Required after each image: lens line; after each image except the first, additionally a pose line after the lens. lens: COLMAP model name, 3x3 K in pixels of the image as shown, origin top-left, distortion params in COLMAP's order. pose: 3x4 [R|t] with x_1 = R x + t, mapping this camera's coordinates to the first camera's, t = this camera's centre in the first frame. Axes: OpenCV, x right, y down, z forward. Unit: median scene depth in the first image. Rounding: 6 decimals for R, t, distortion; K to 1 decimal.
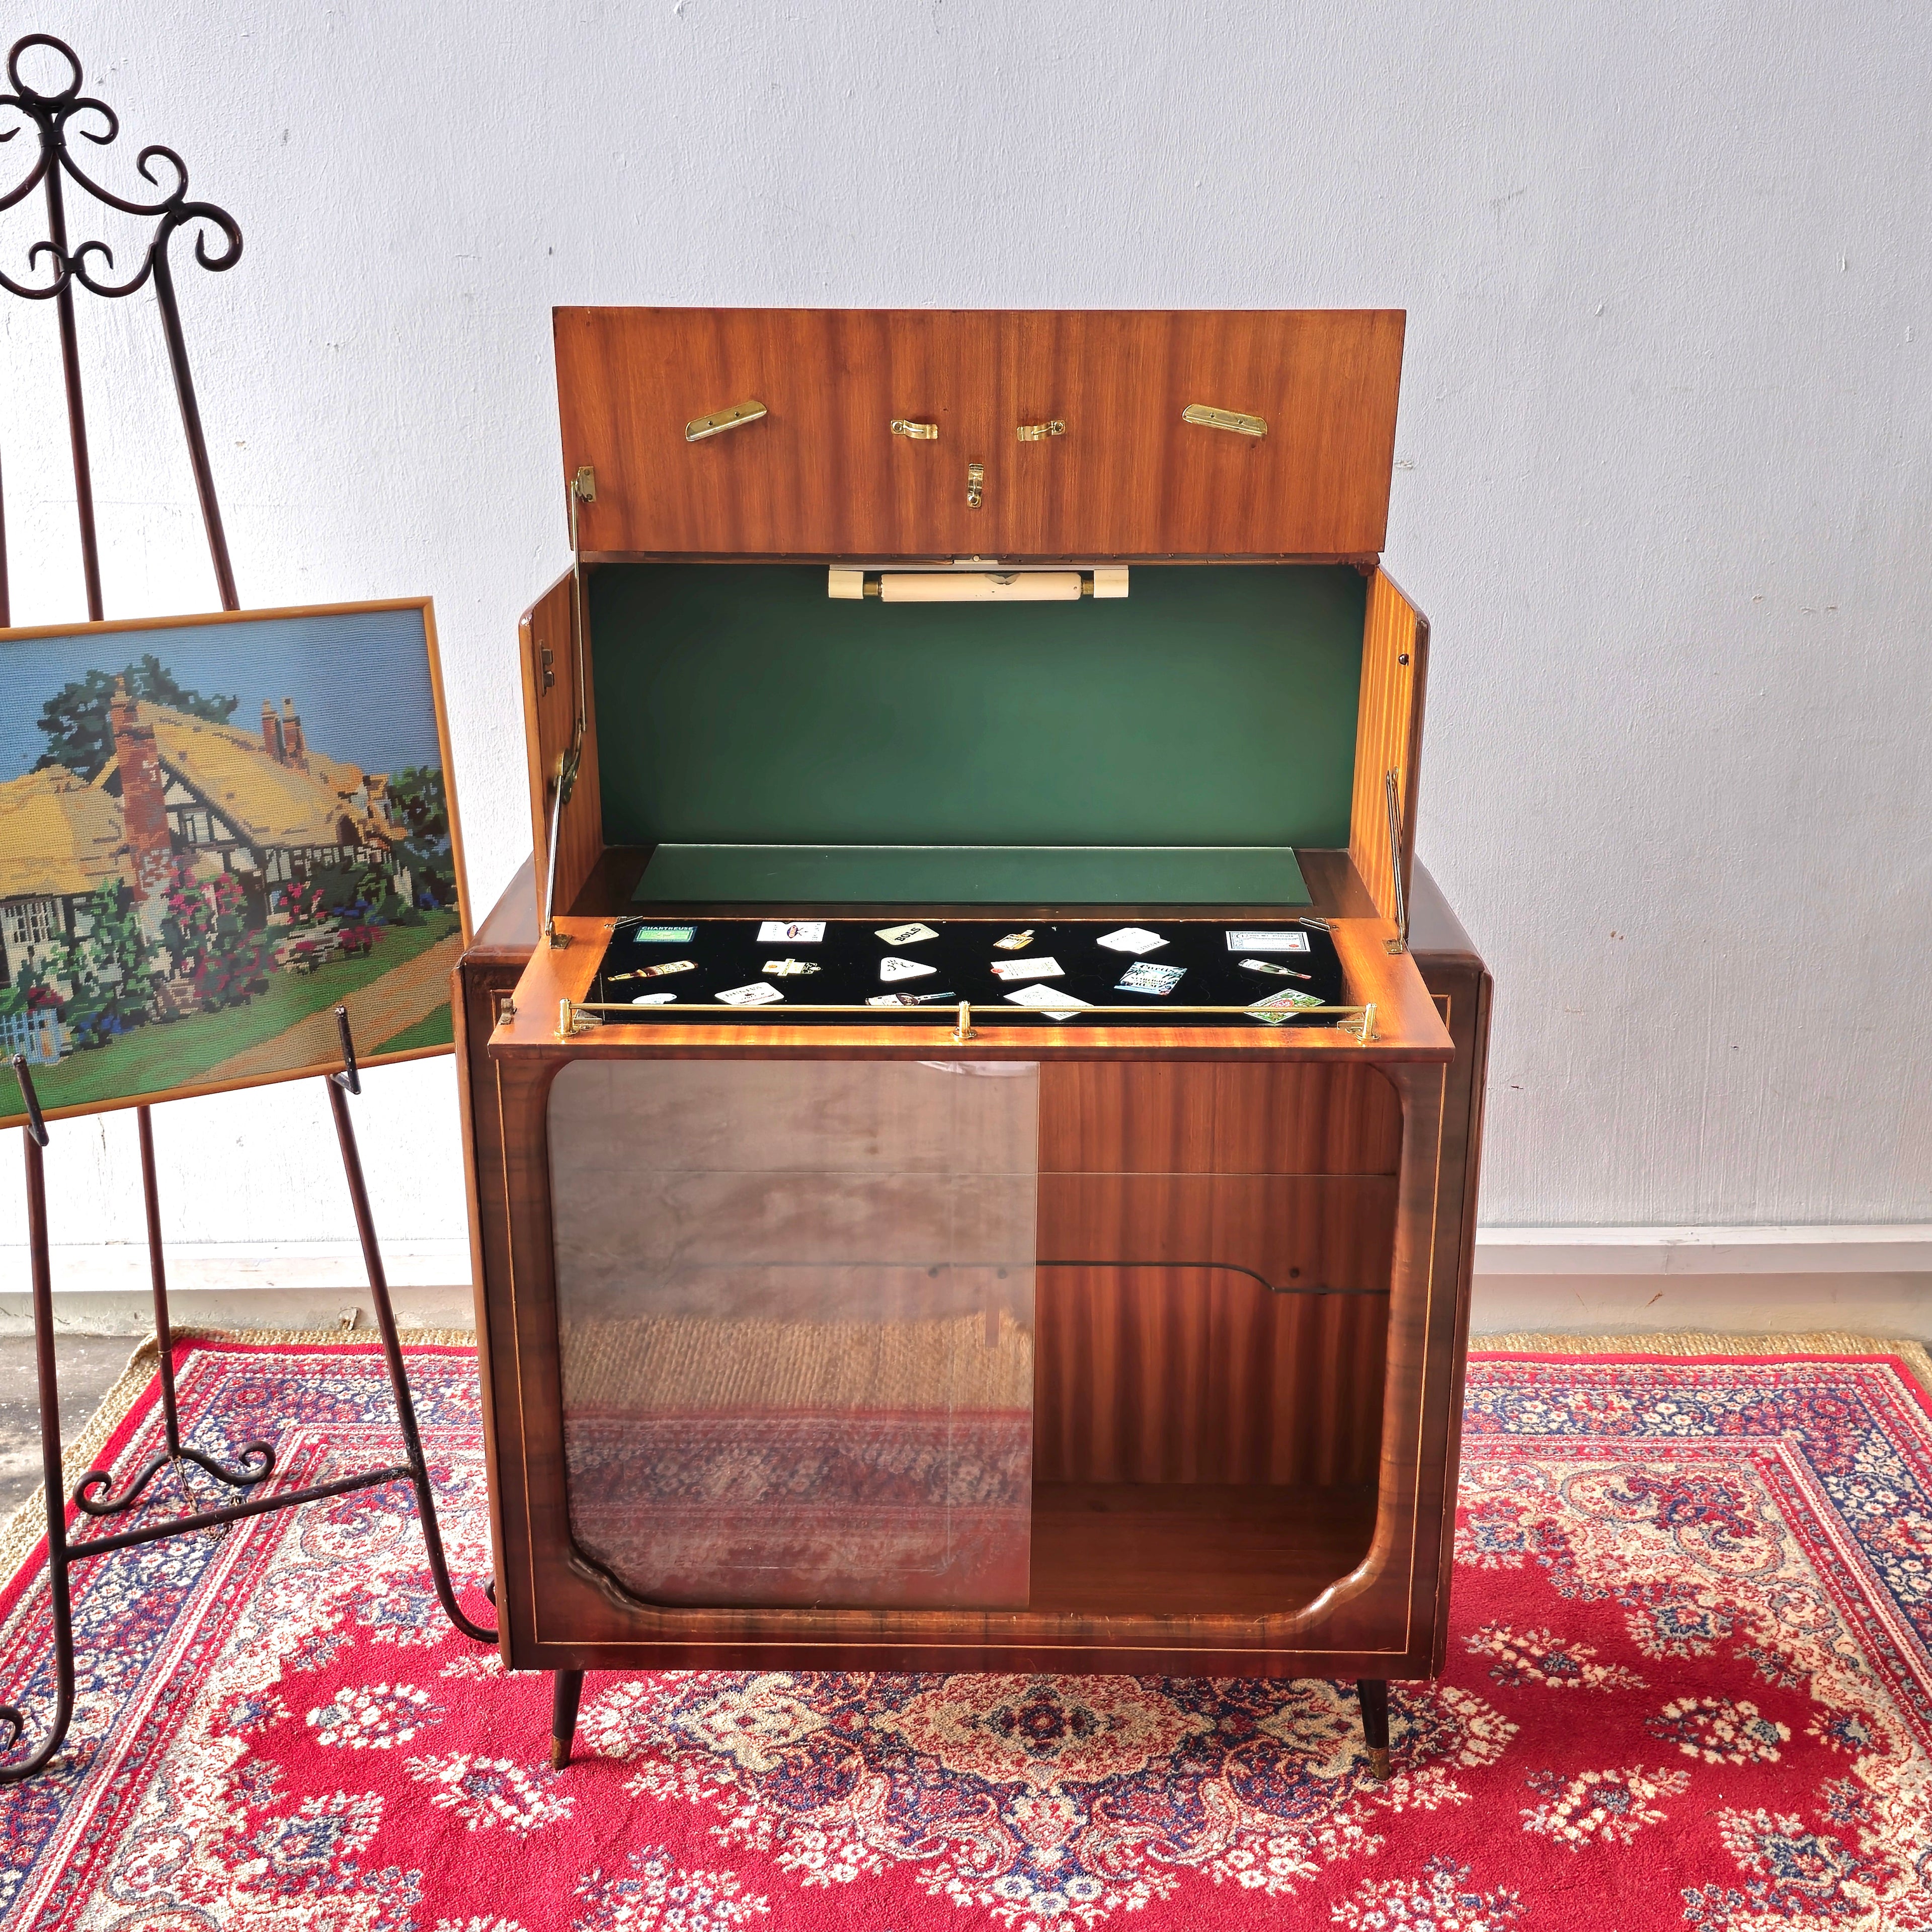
lens RADIAL K [[2379.6, 0, 963.9], [0, 2379.6, 969.9], [0, 0, 1]] dist [0.078683, -0.076955]
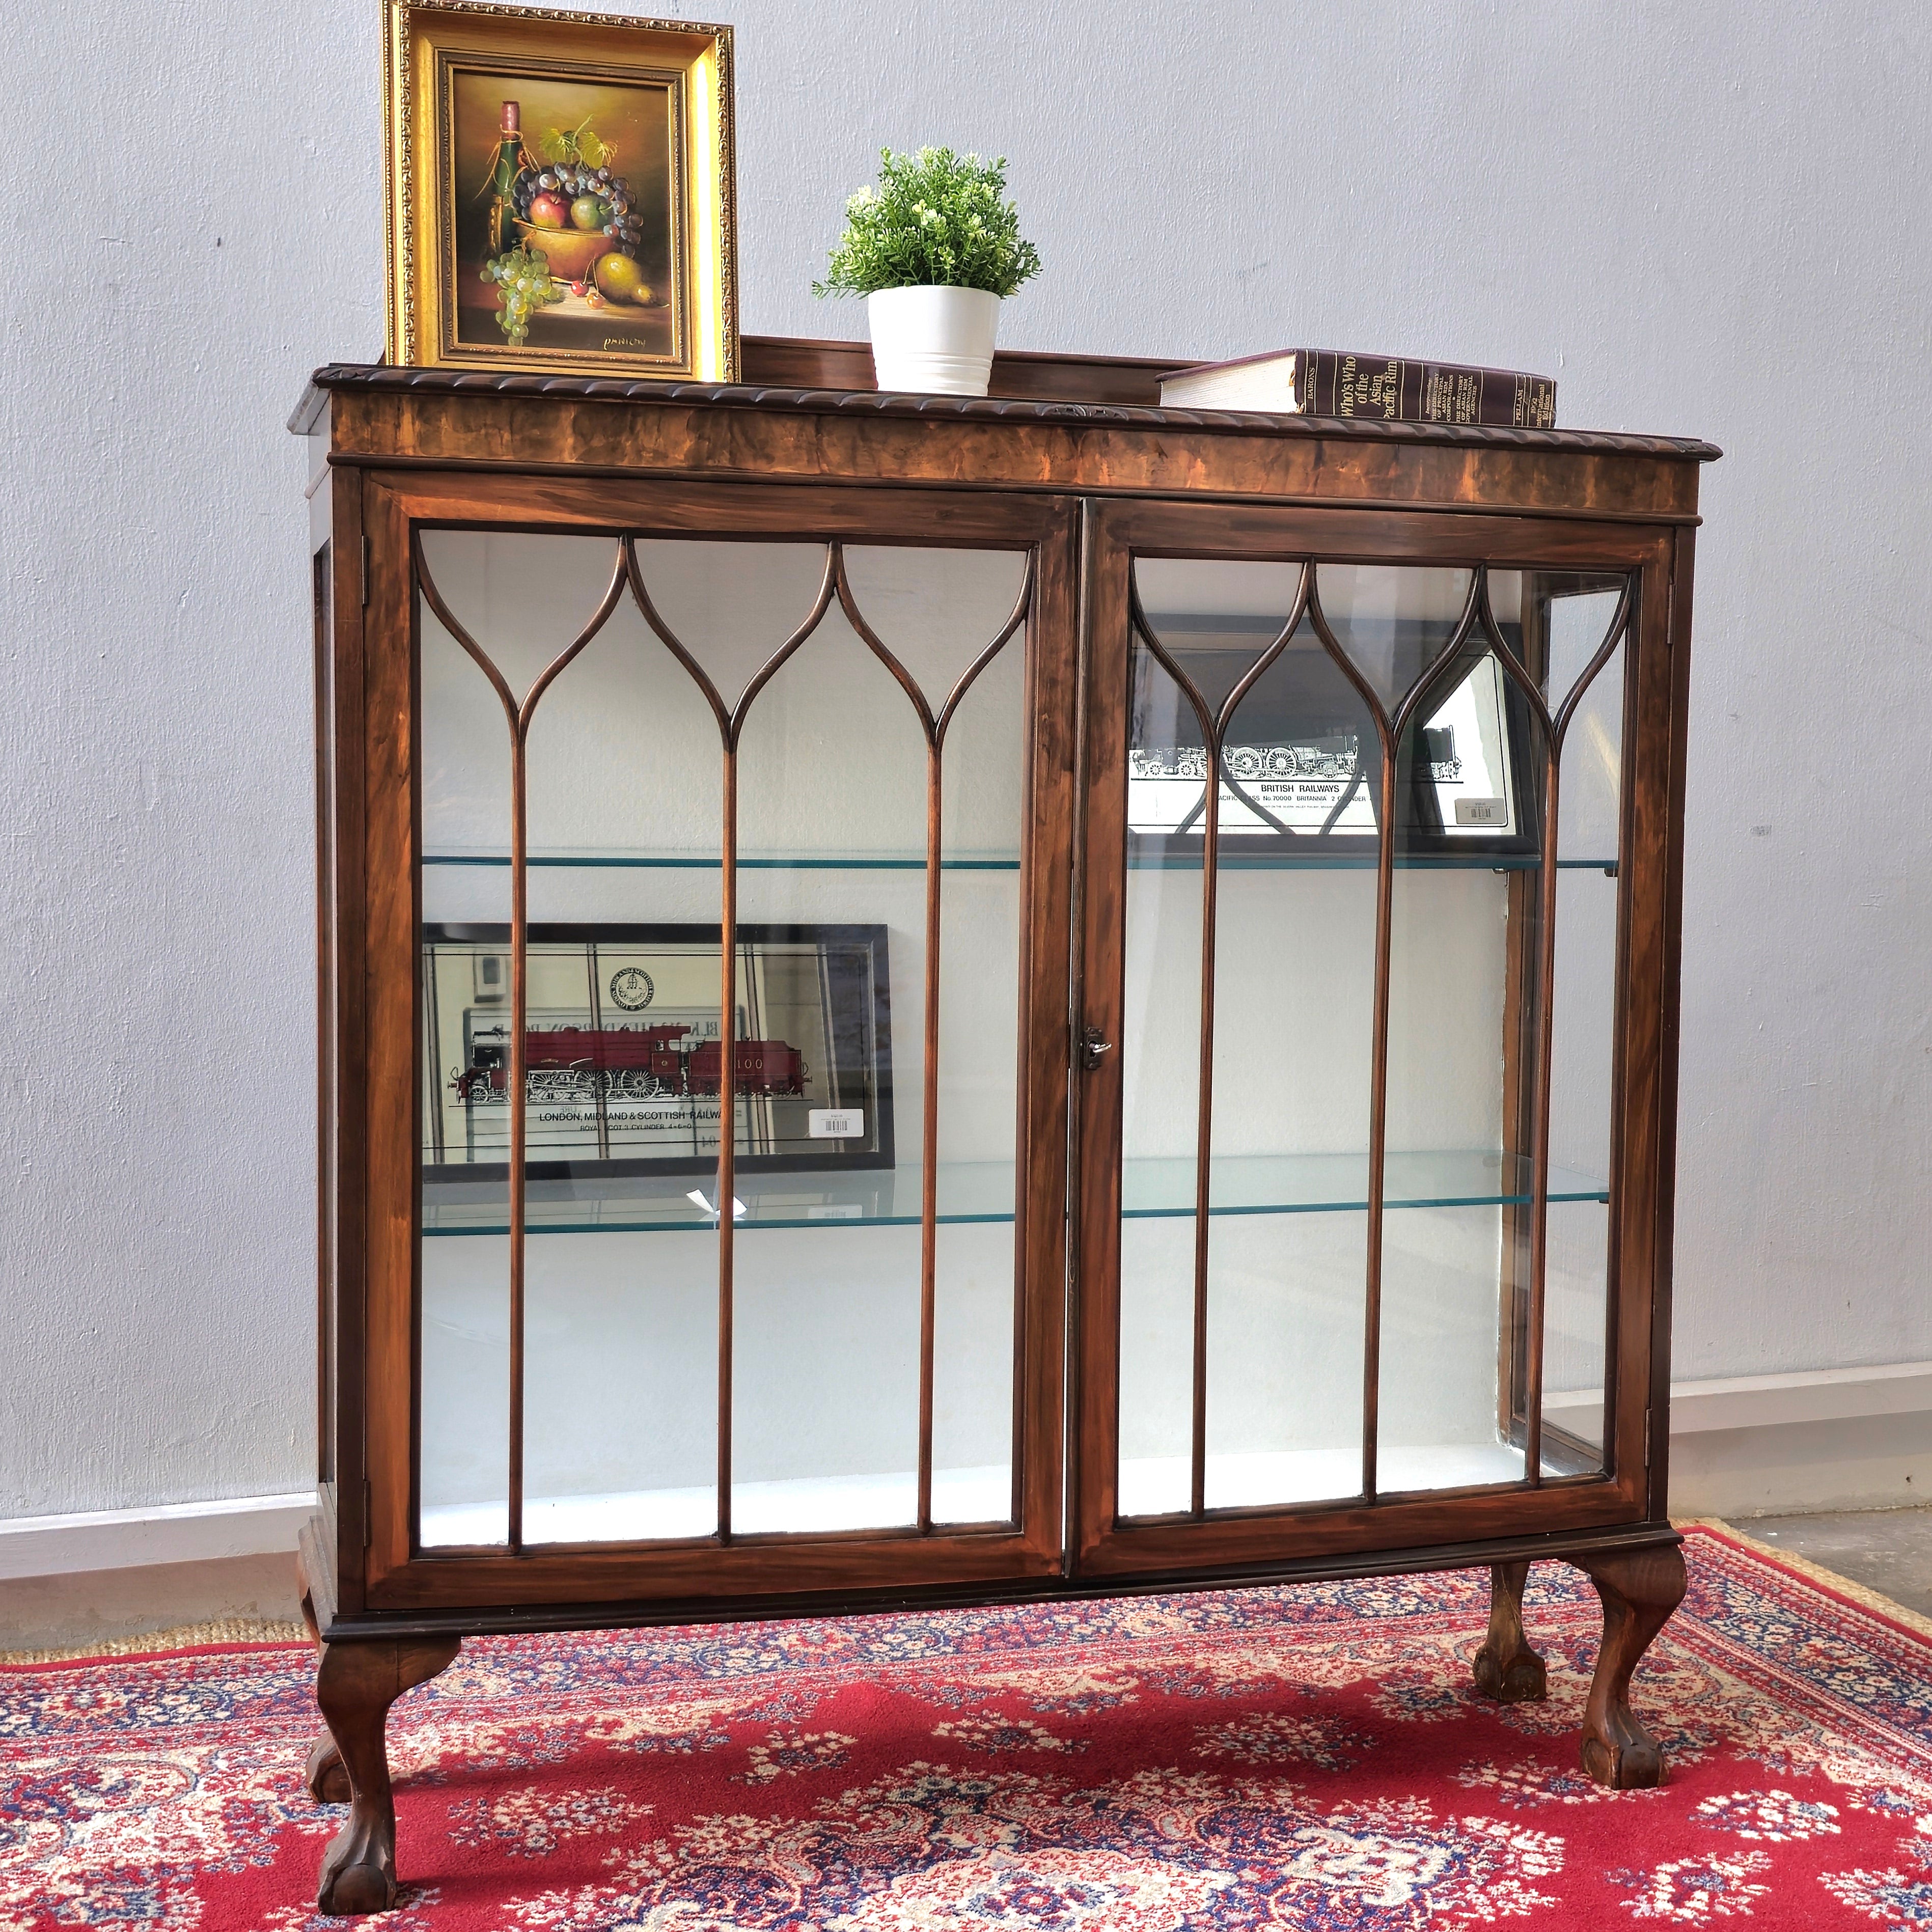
lens RADIAL K [[2768.7, 0, 961.3], [0, 2768.7, 969.5], [0, 0, 1]] dist [0.078140, -0.088527]
pose [[0.945115, -0.006623, 0.326671, -0.267527], [0.084916, 0.970418, -0.226005, 0.205745], [-0.315511, 0.241340, 0.917719, 0.083766]]
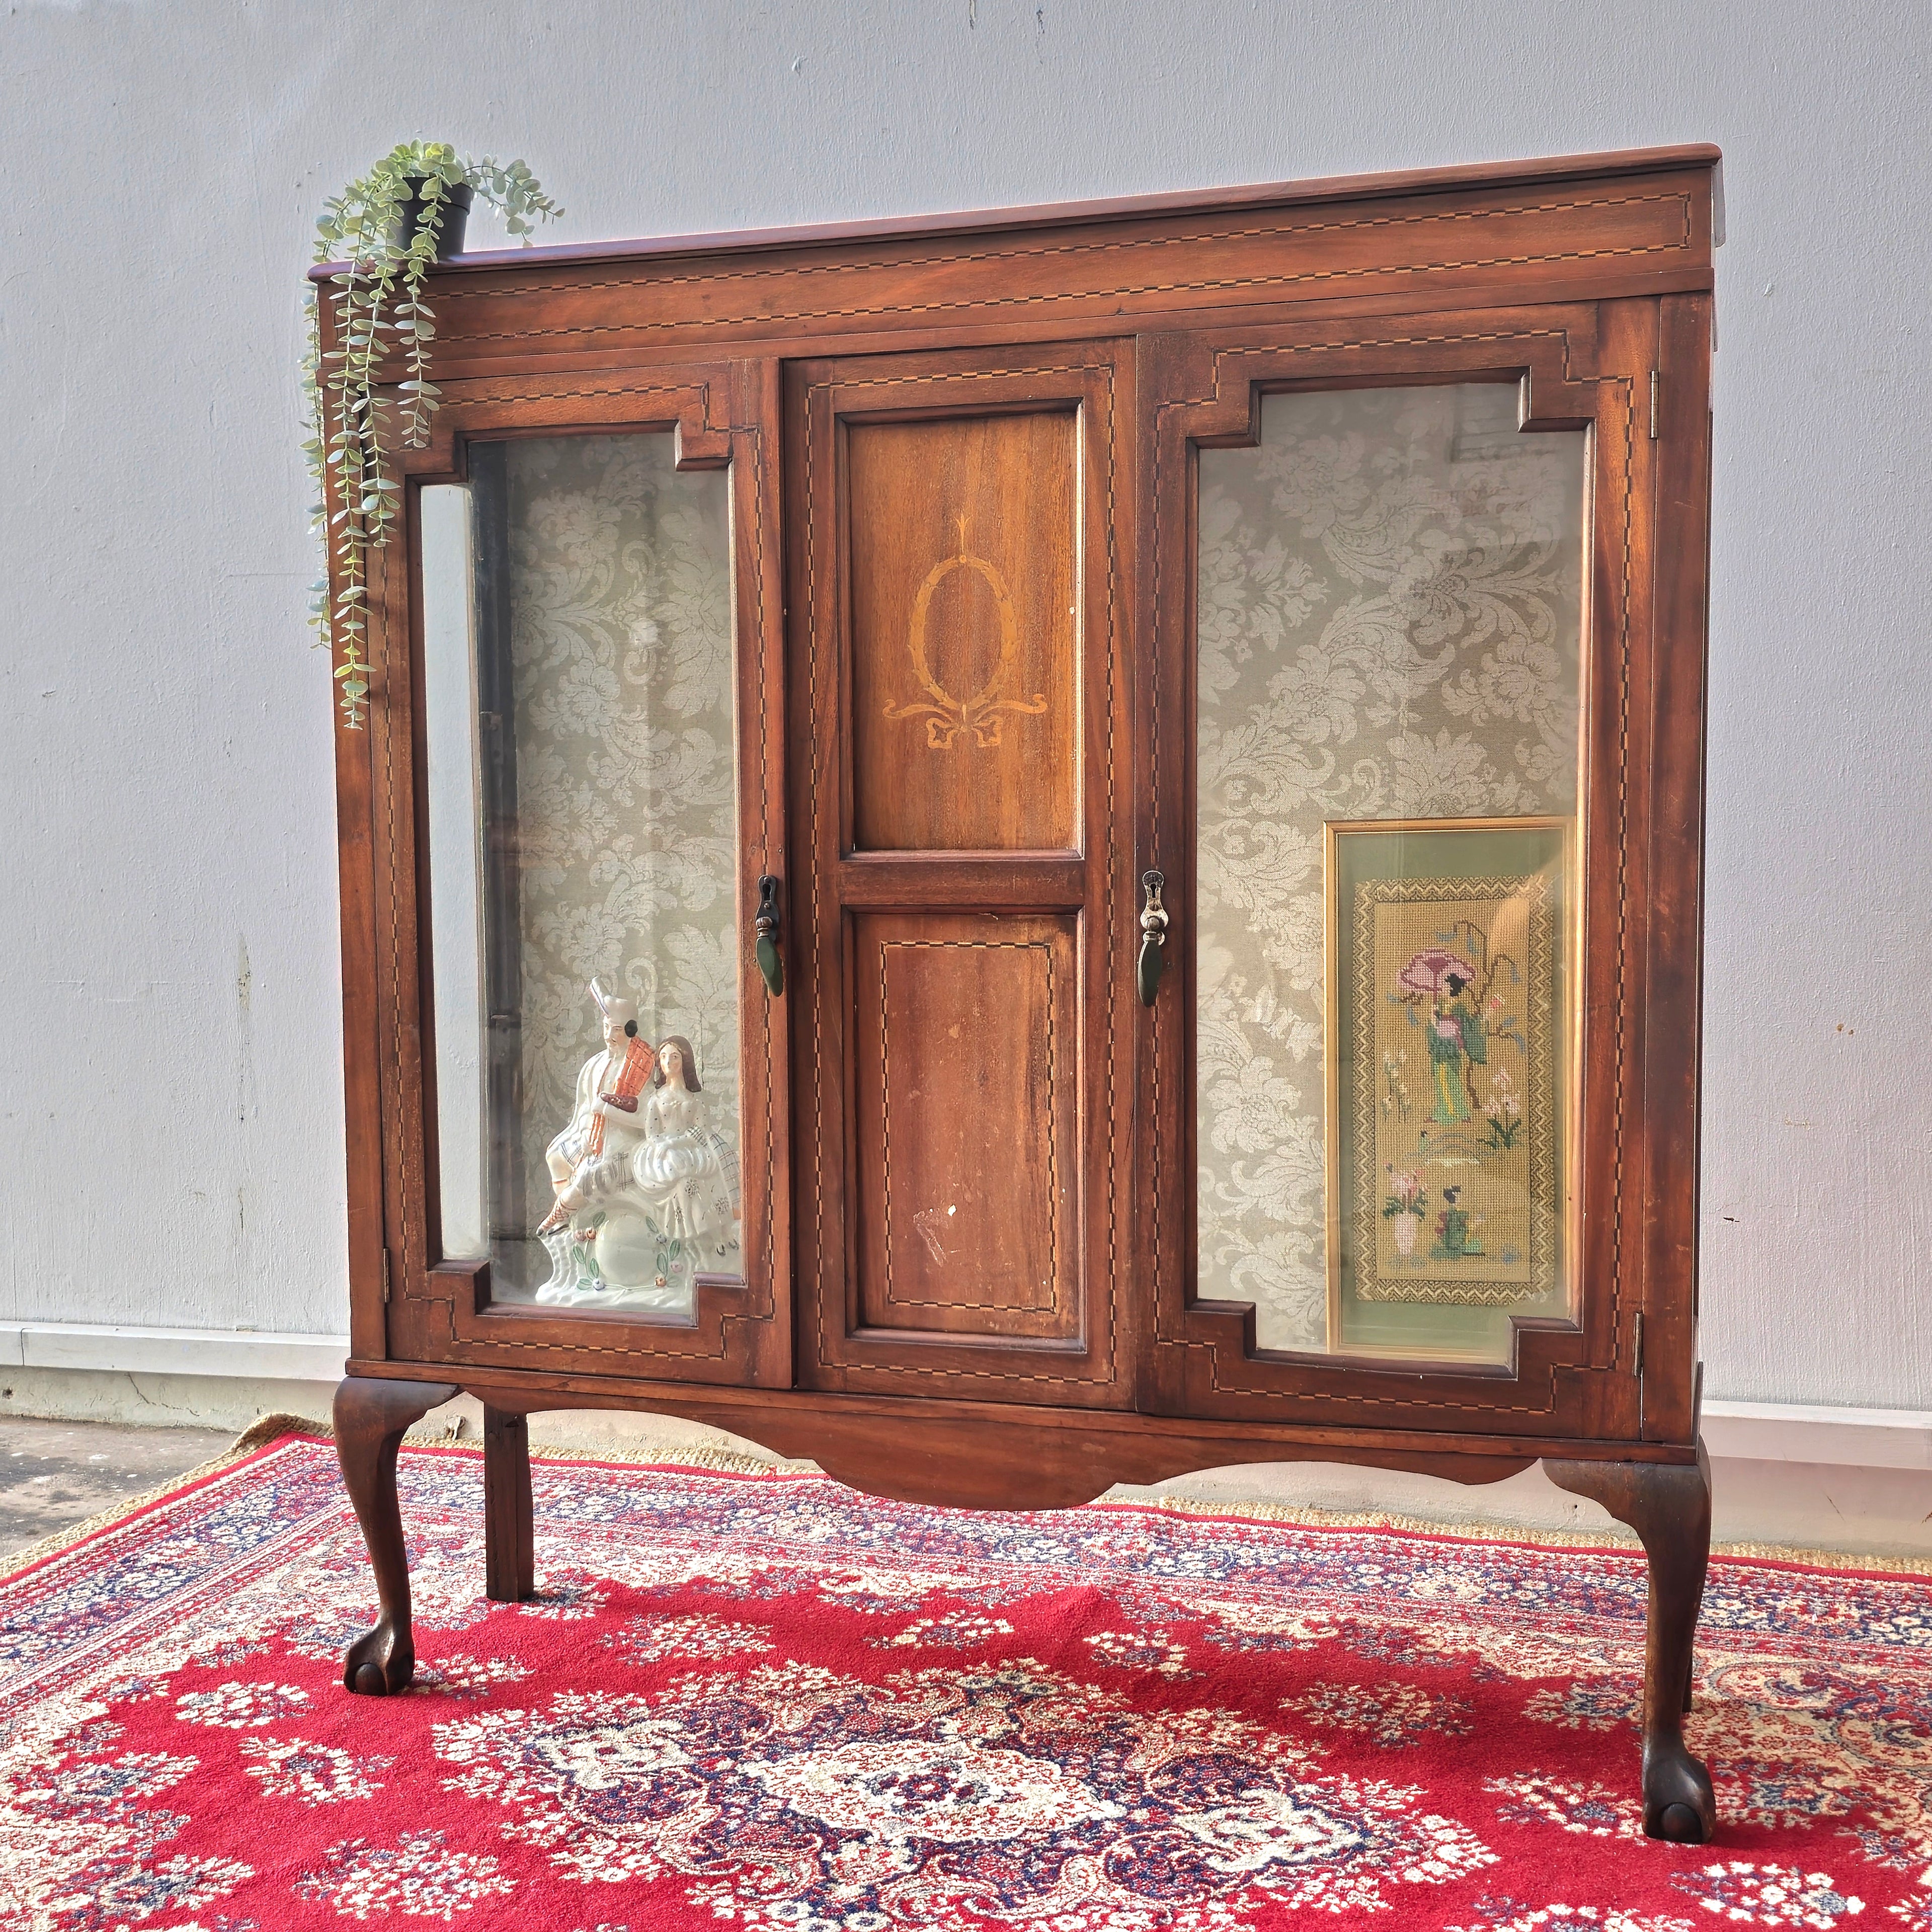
lens RADIAL K [[2581.0, 0, 917.4], [0, 2581.0, 969.7], [0, 0, 1]] dist [0.099602, -0.145288]
pose [[0.950259, 0.011368, -0.311253, 0.289485], [-0.080040, 0.974685, -0.208765, 0.208326], [0.301001, 0.223294, 0.927113, 0.077644]]
